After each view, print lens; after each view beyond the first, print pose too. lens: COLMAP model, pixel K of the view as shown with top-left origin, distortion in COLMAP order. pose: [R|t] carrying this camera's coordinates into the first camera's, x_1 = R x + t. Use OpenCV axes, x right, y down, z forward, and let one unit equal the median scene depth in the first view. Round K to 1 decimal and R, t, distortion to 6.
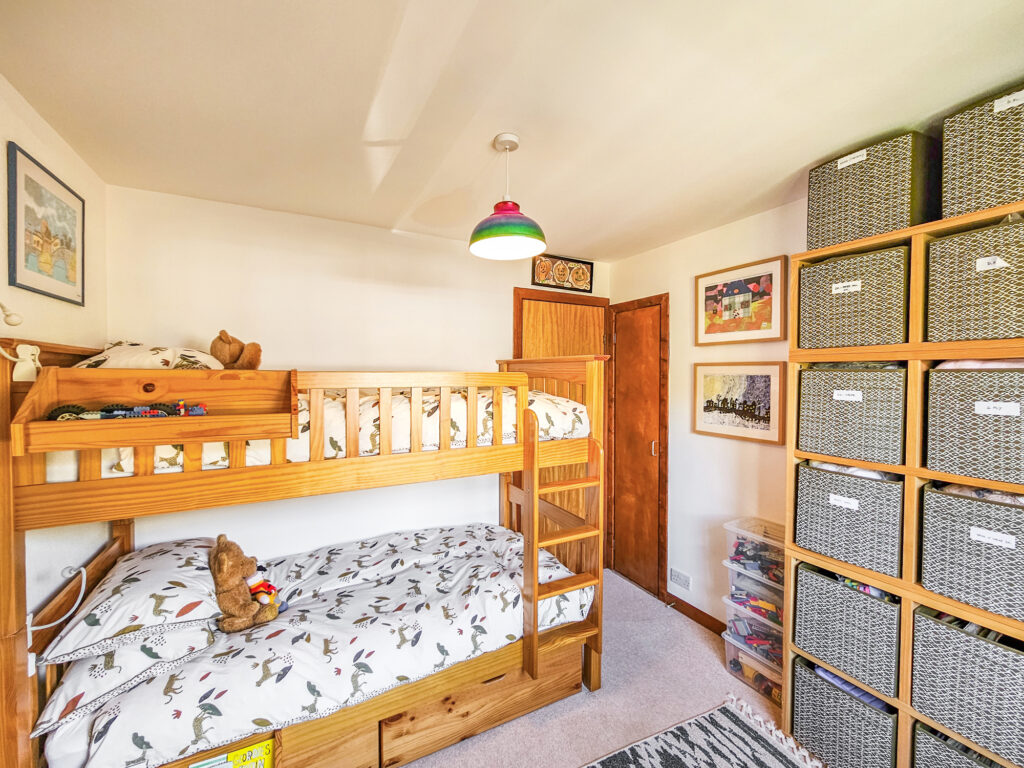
lens RADIAL K [[424.3, 0, 509.3], [0, 424.3, 384.4], [0, 0, 1]] dist [0.000009, -0.000034]
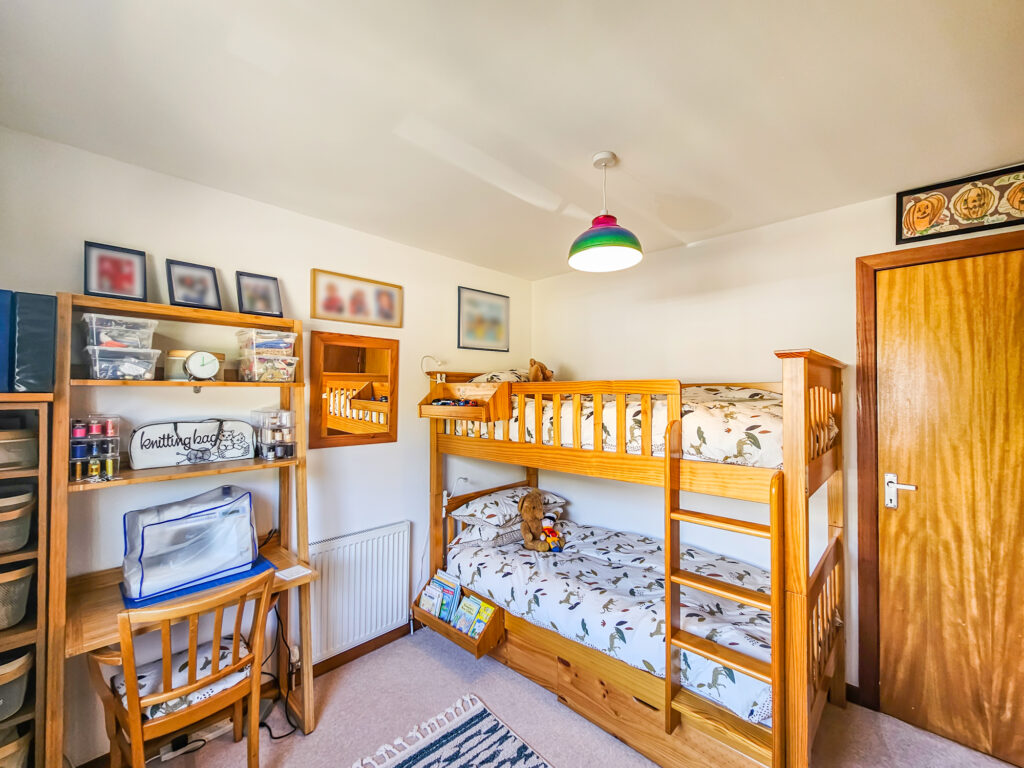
lens RADIAL K [[424.3, 0, 509.3], [0, 424.3, 384.4], [0, 0, 1]] dist [0.000009, -0.000034]
pose [[0.311779, -0.020486, -0.949934, 0.782441], [-0.021329, 0.999365, -0.028552, 0.015870], [0.949915, 0.029163, 0.311144, 0.397096]]
